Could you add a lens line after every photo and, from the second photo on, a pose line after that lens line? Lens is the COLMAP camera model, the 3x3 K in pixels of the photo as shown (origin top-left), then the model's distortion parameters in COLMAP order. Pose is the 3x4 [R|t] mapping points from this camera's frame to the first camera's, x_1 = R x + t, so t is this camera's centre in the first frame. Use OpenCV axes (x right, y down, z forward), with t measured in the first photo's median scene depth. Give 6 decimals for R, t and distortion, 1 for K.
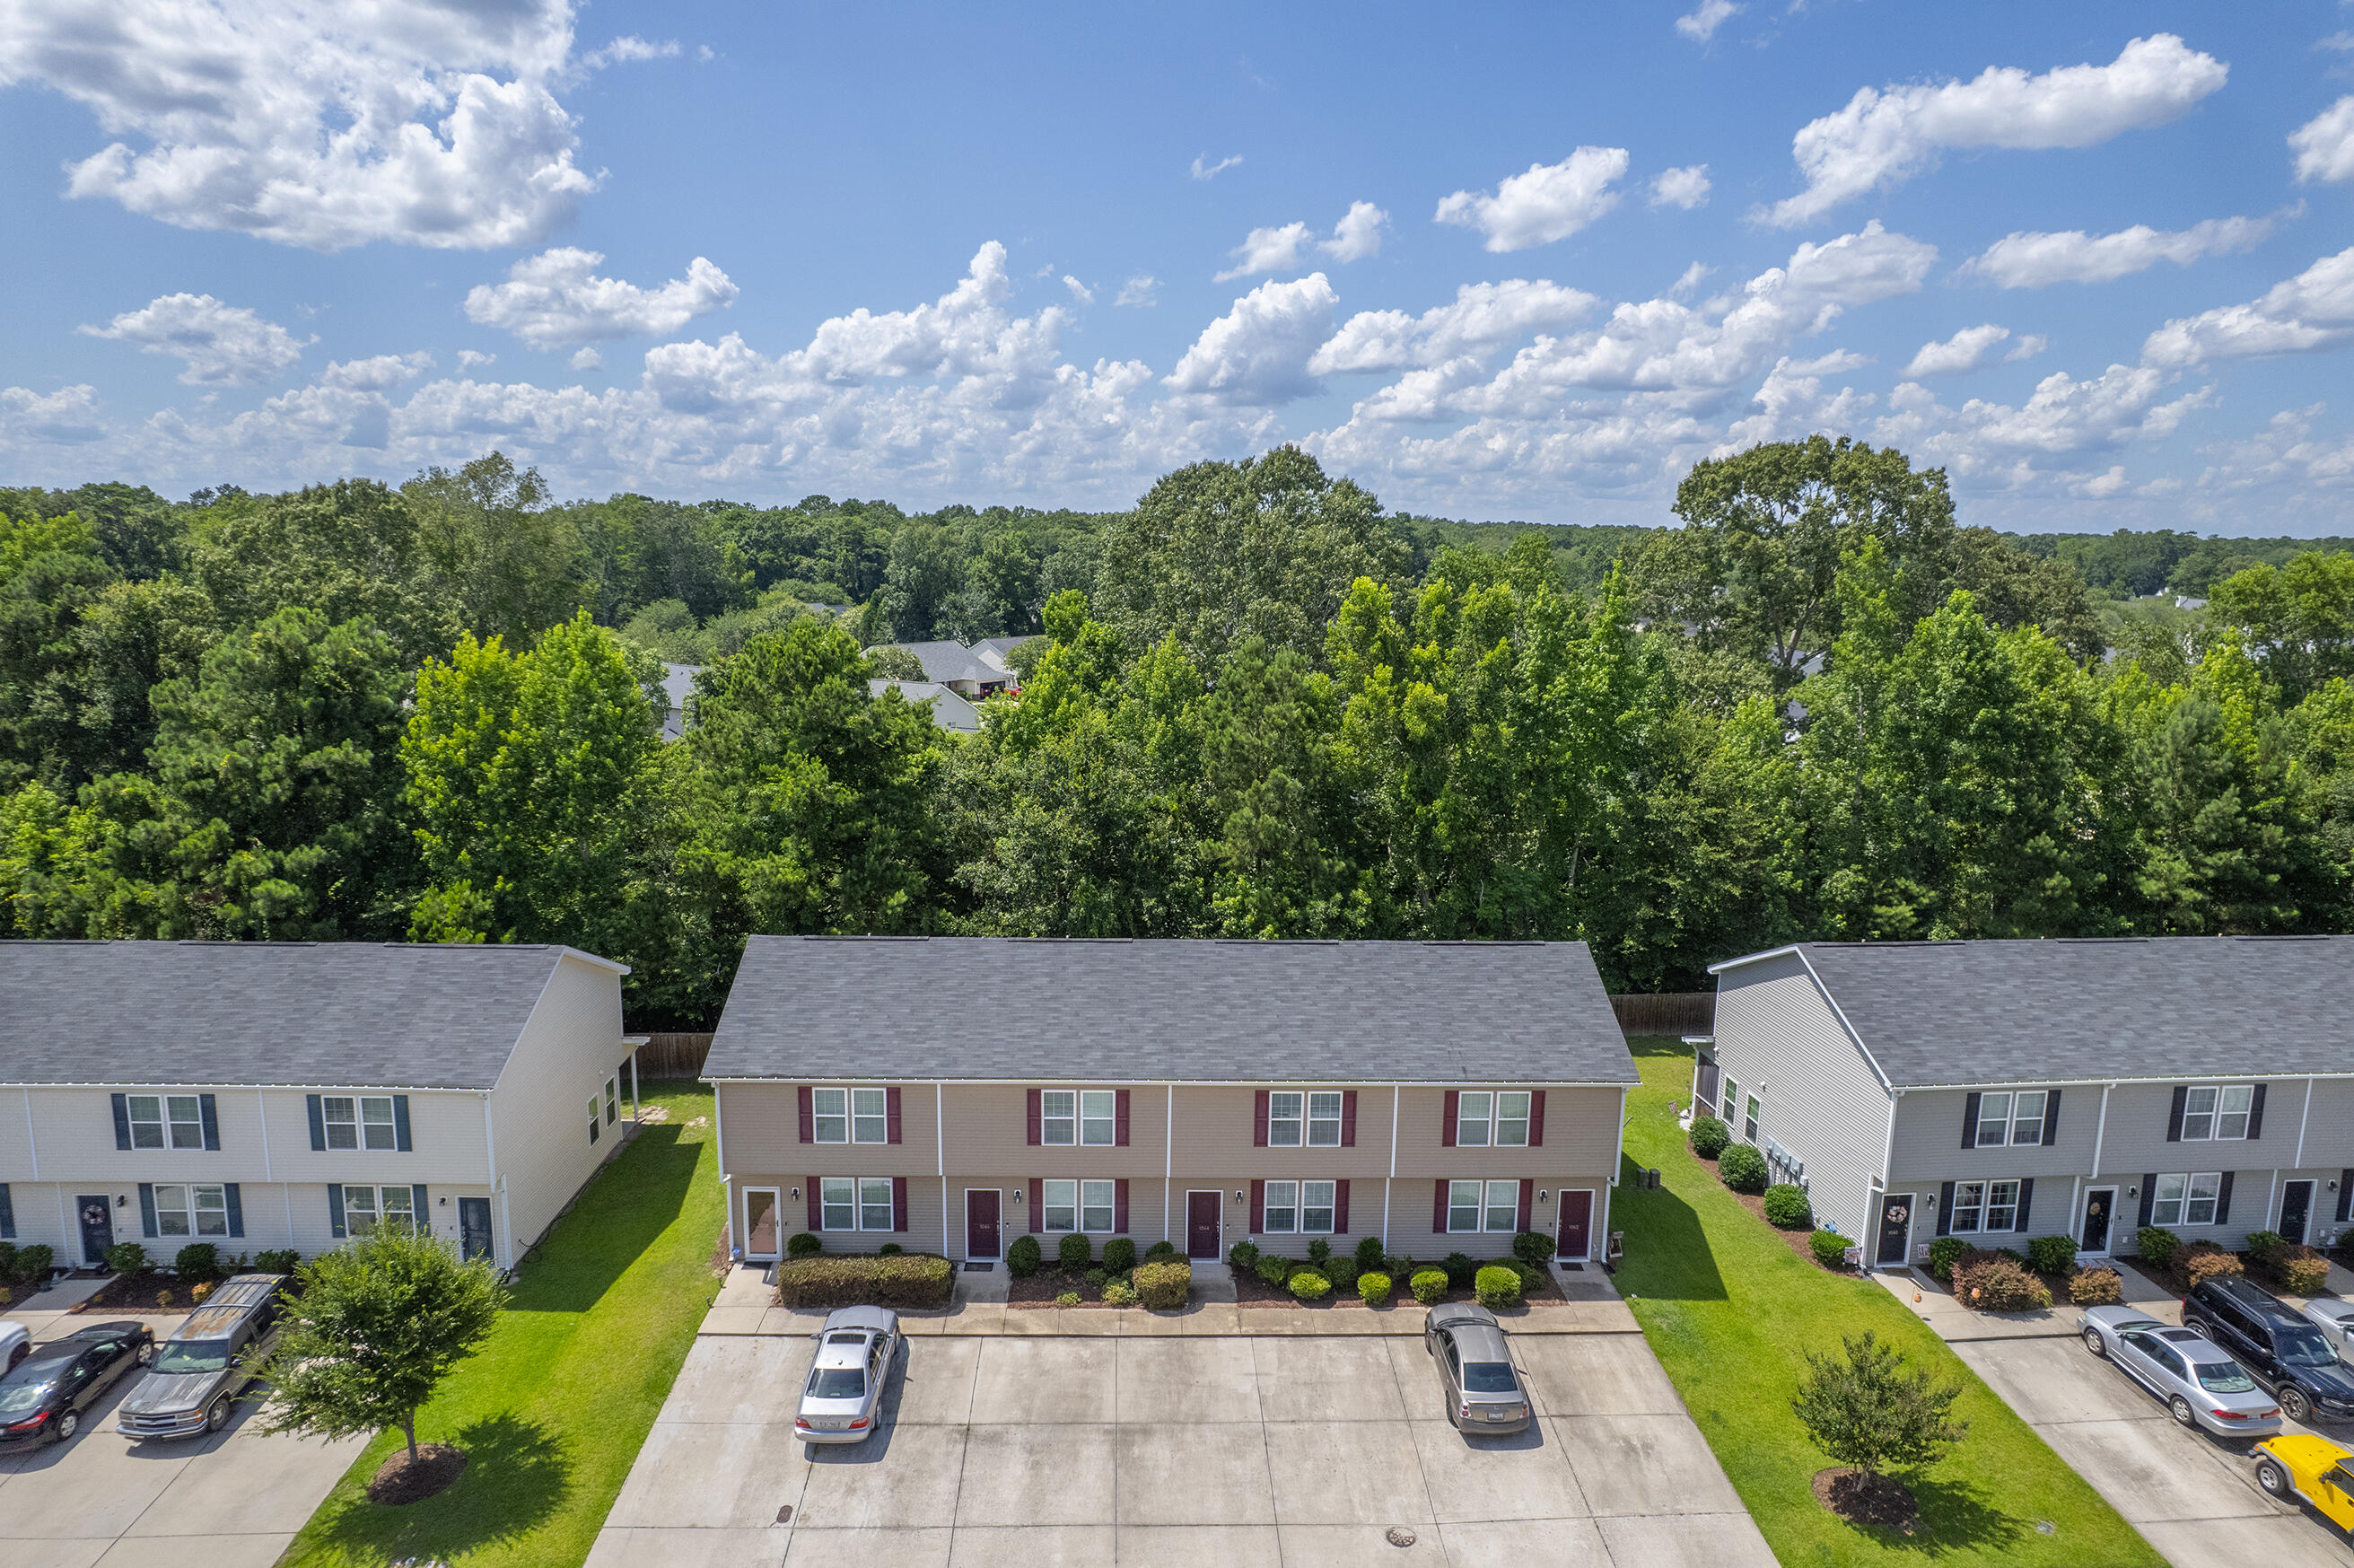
lens RADIAL K [[1502.4, 0, 1180.3], [0, 1502.4, 795.6], [0, 0, 1]] dist [-0.071464, 0.064129]
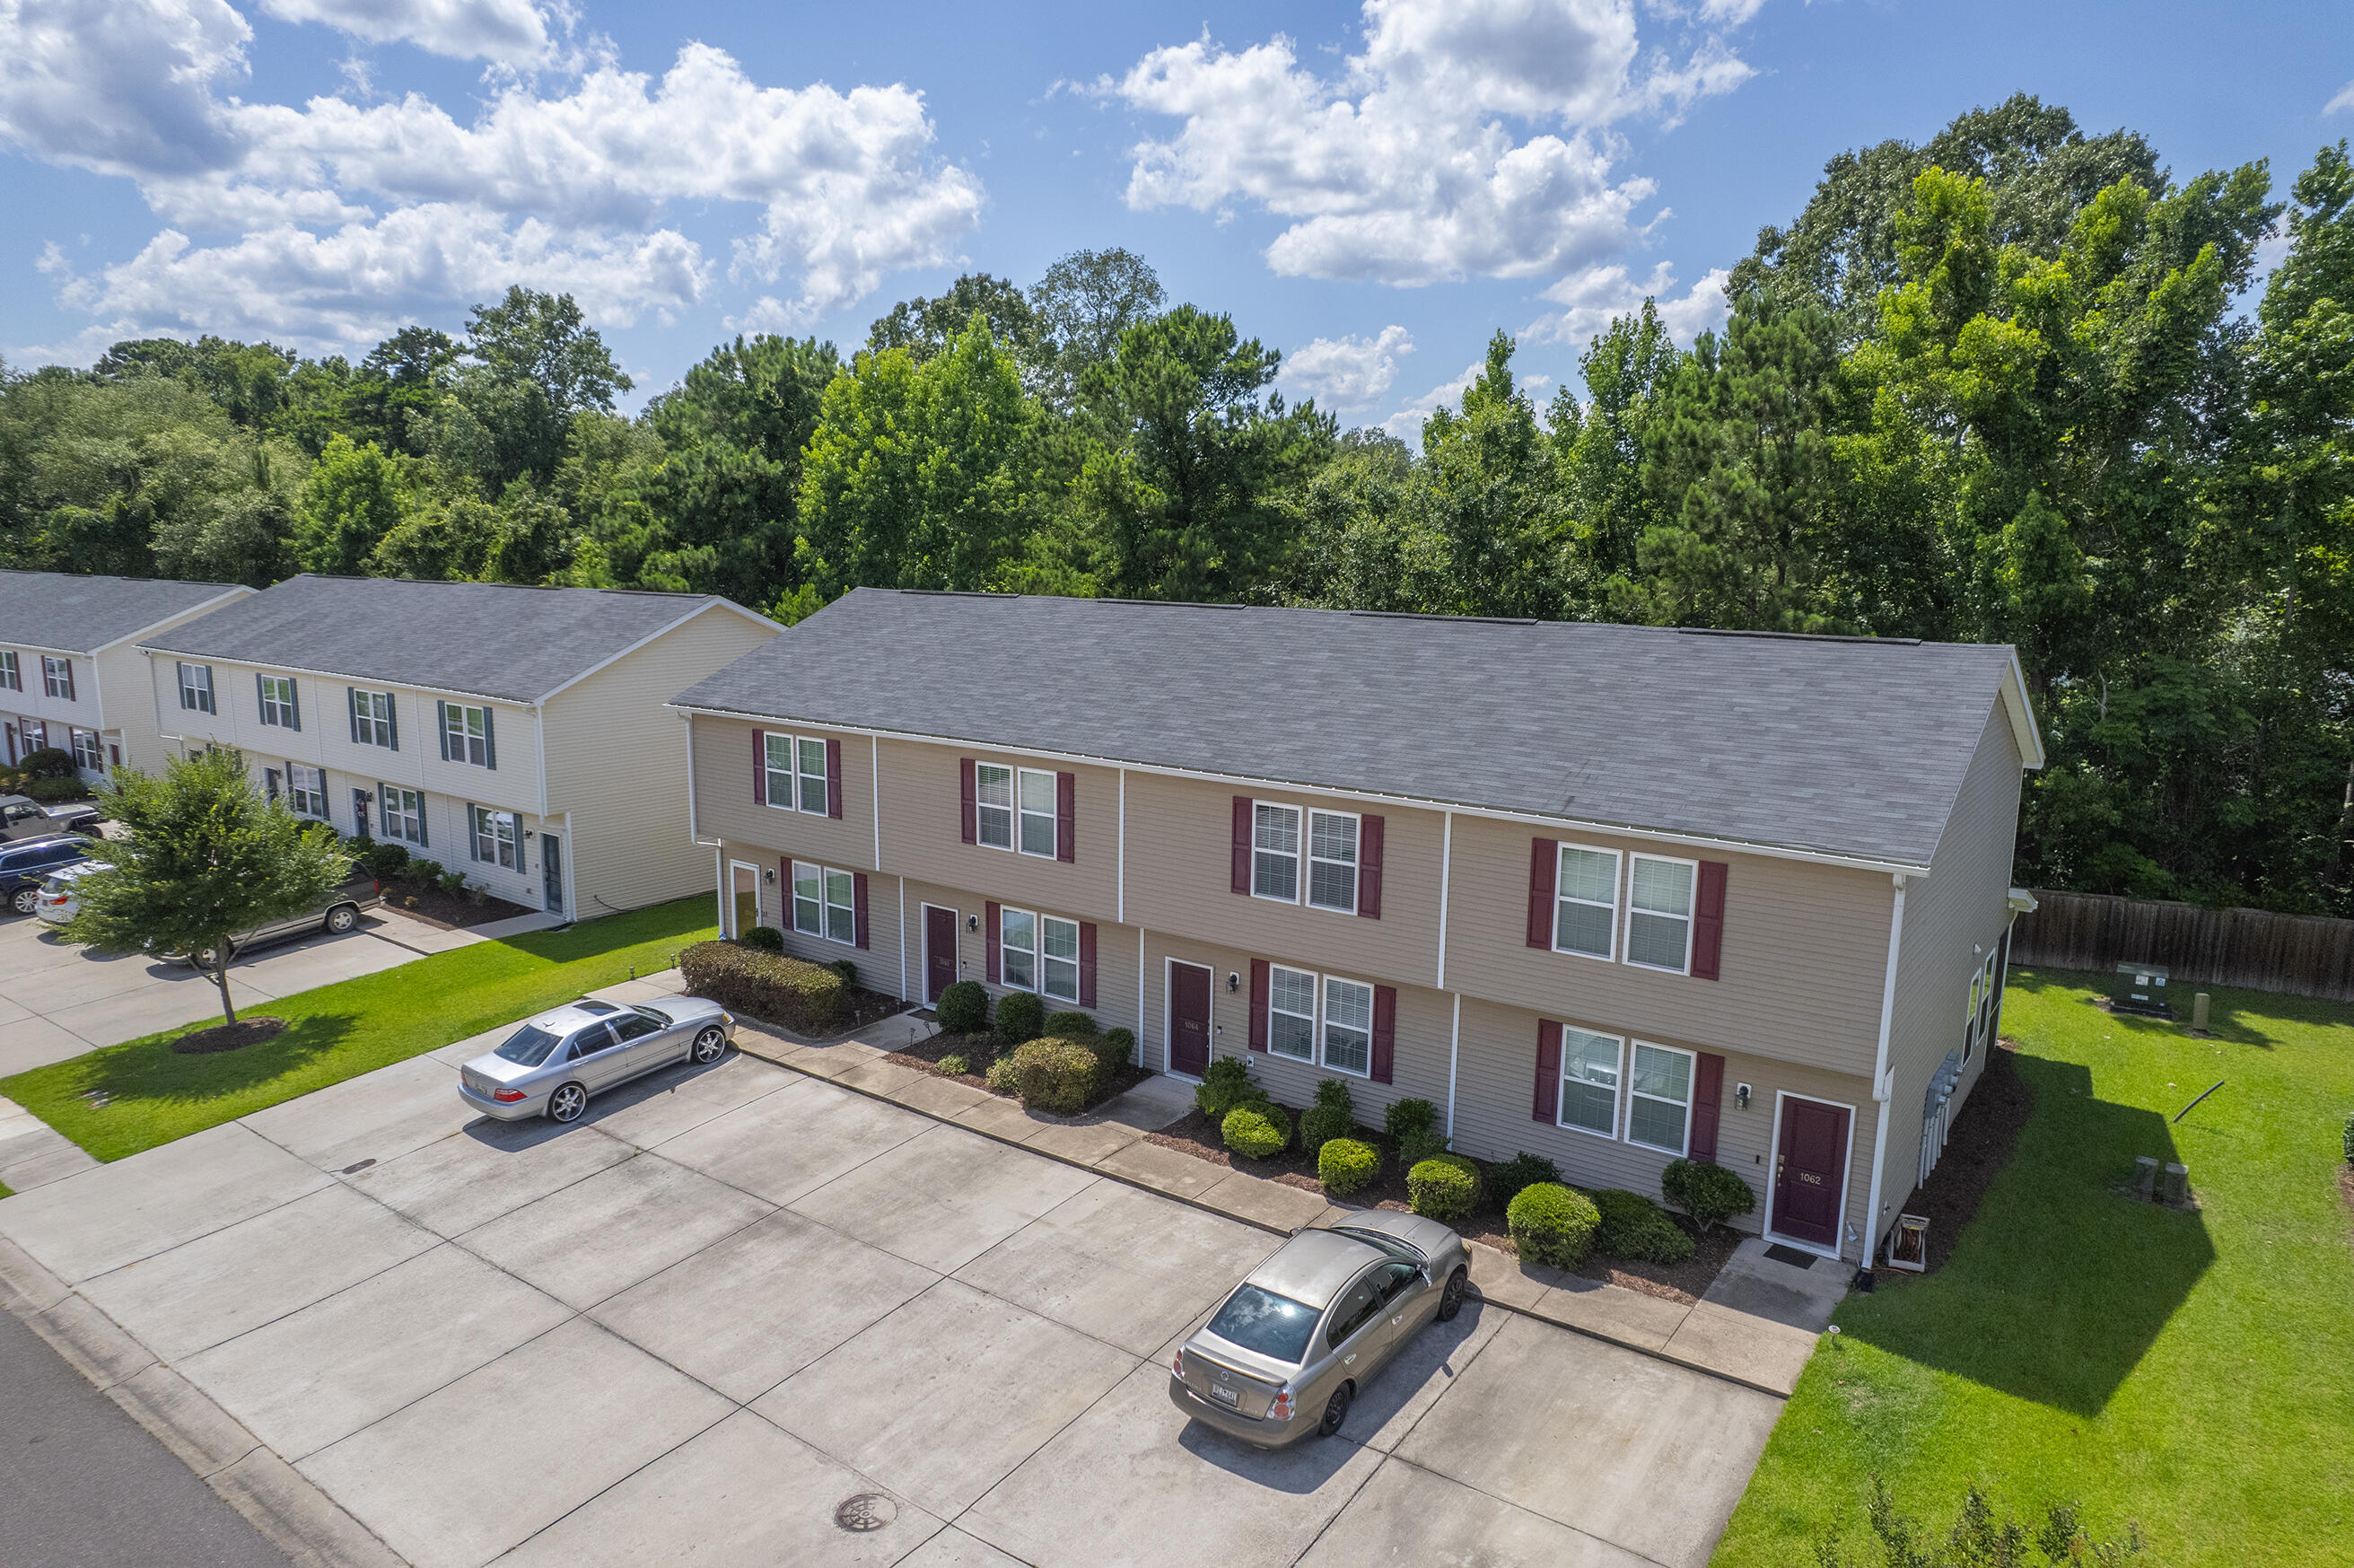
lens RADIAL K [[1502.4, 0, 1182.3], [0, 1502.4, 793.4], [0, 0, 1]] dist [-0.071464, 0.064129]
pose [[0.789341, 0.102564, -0.605327, 0.390682], [-0.106823, 0.993852, 0.029097, 0.177341], [0.604590, 0.041695, 0.795445, 0.500101]]
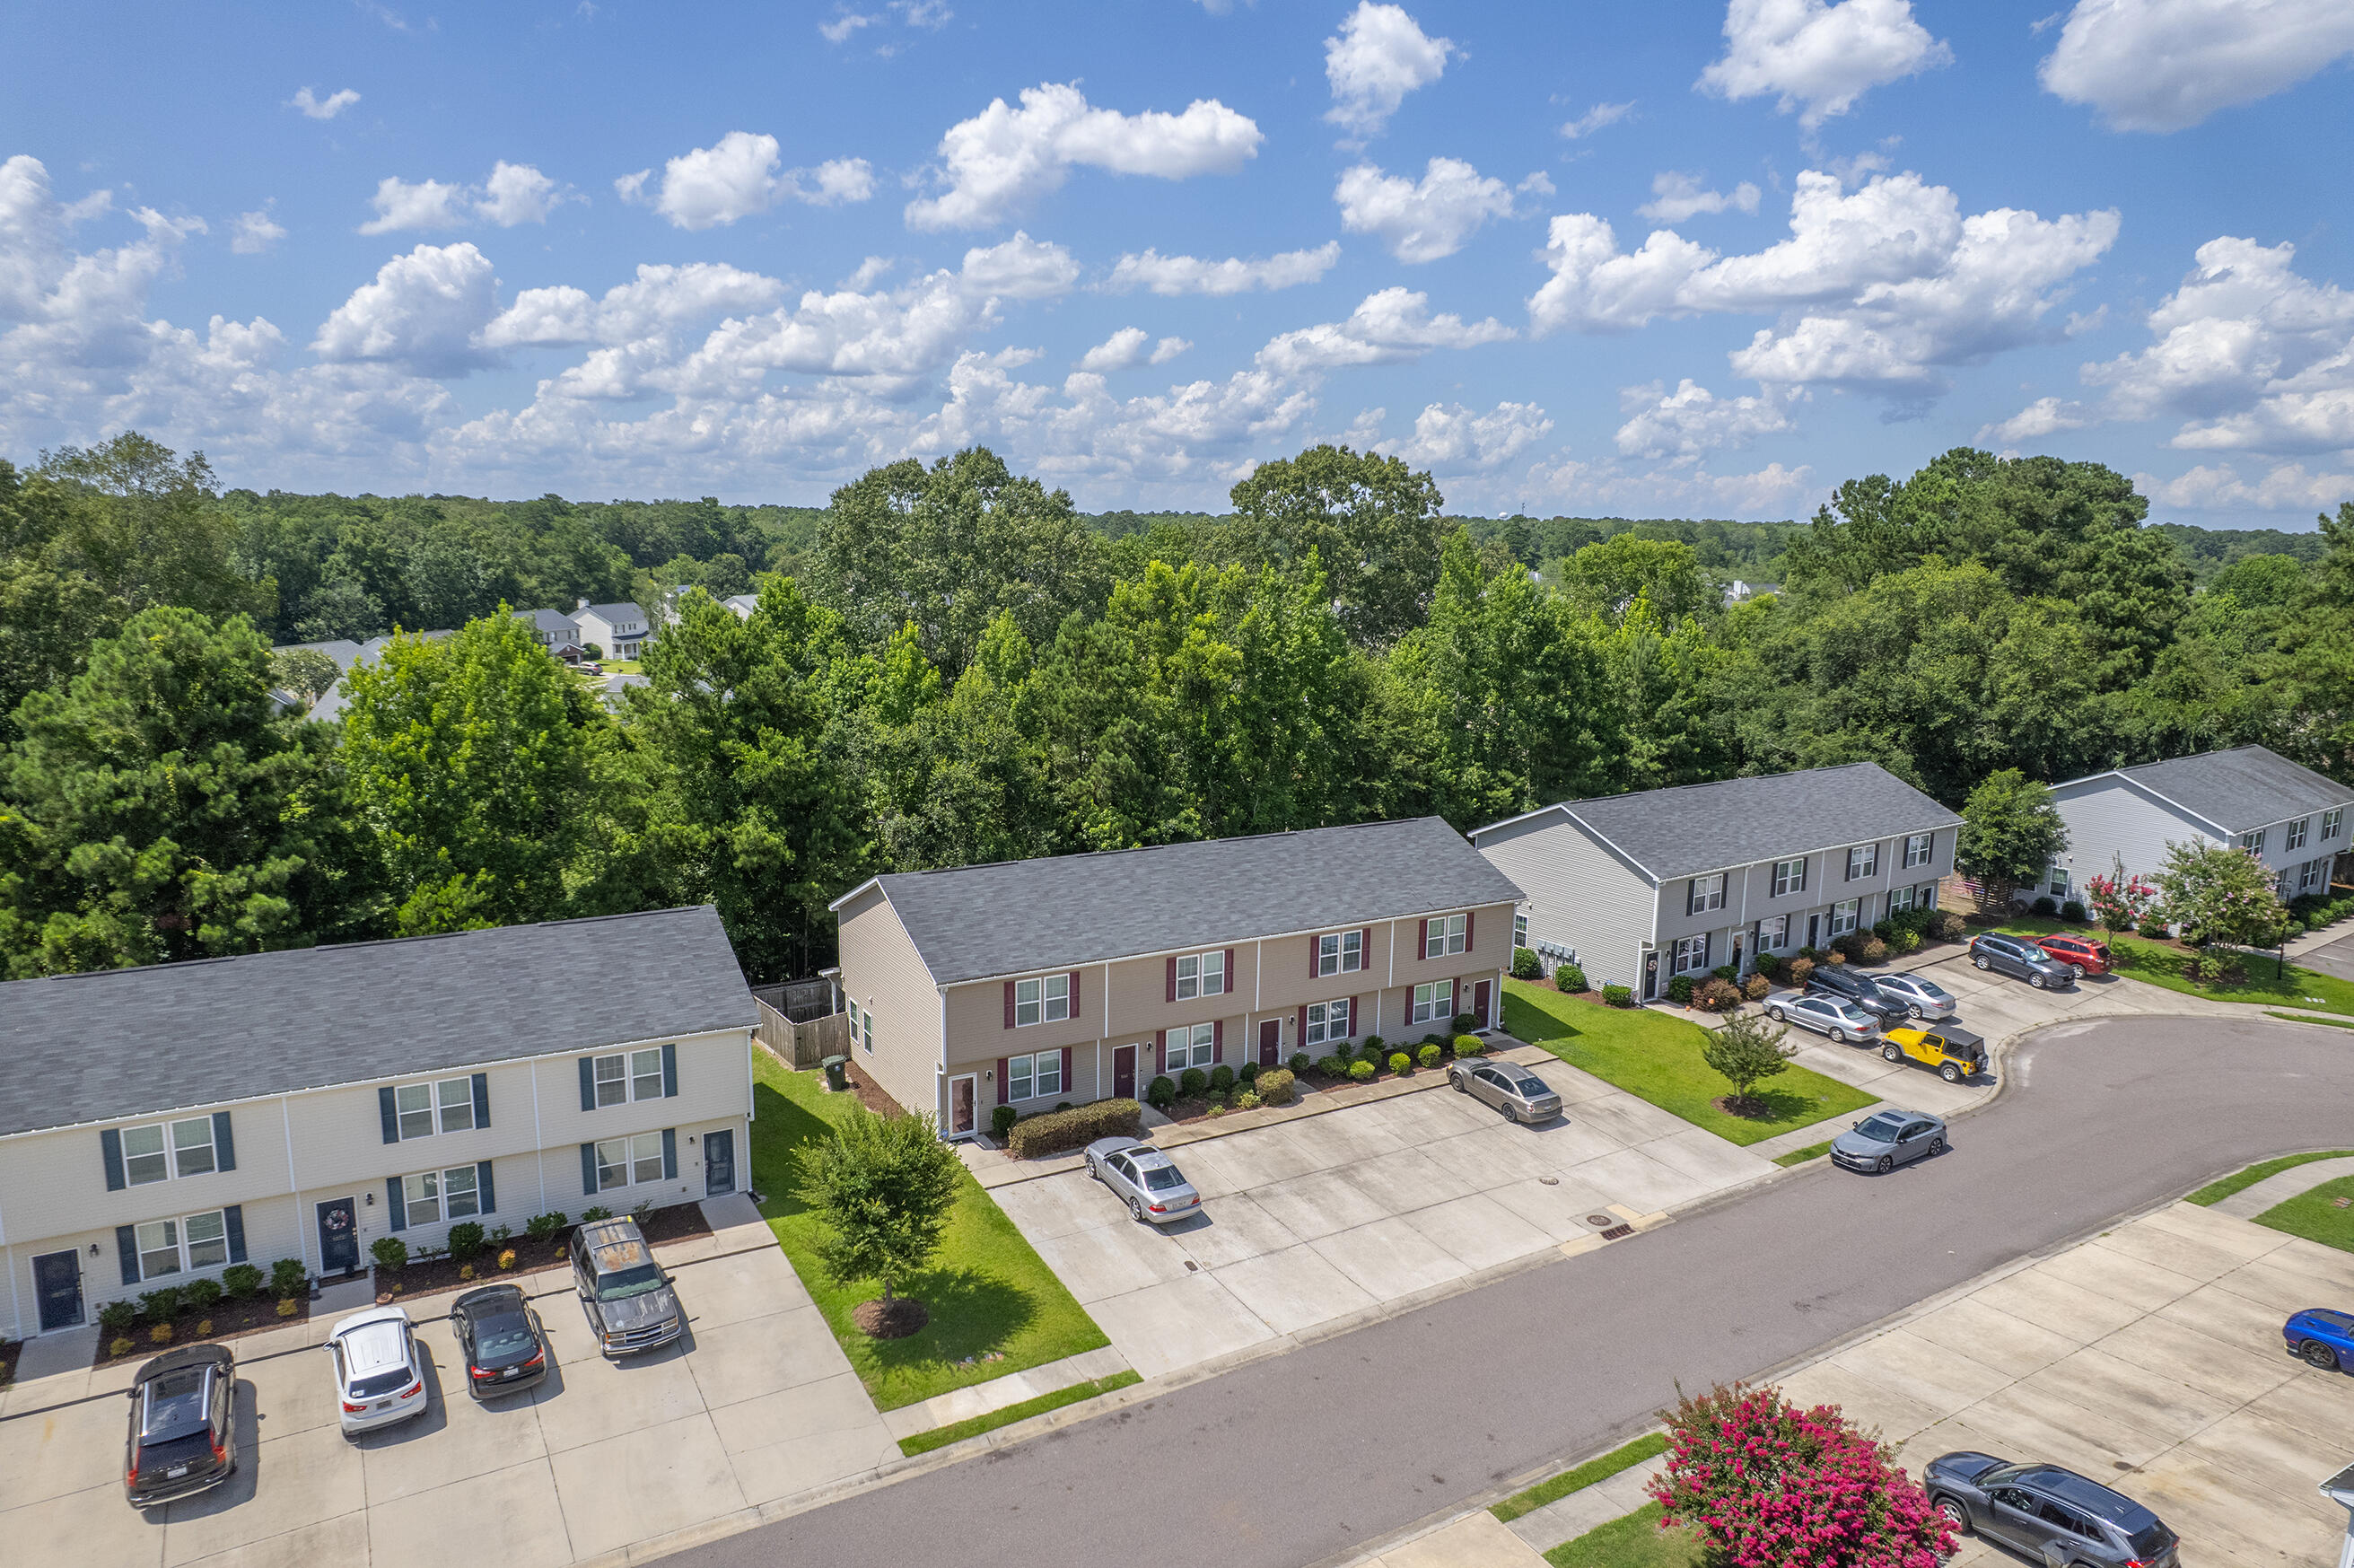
lens RADIAL K [[1502.4, 0, 1174.7], [0, 1502.4, 790.1], [0, 0, 1]] dist [-0.071464, 0.064129]
pose [[0.874378, -0.084145, 0.477895, -0.688349], [0.080709, 0.996351, 0.027762, 0.015403], [-0.478487, 0.014296, 0.877978, -0.140517]]
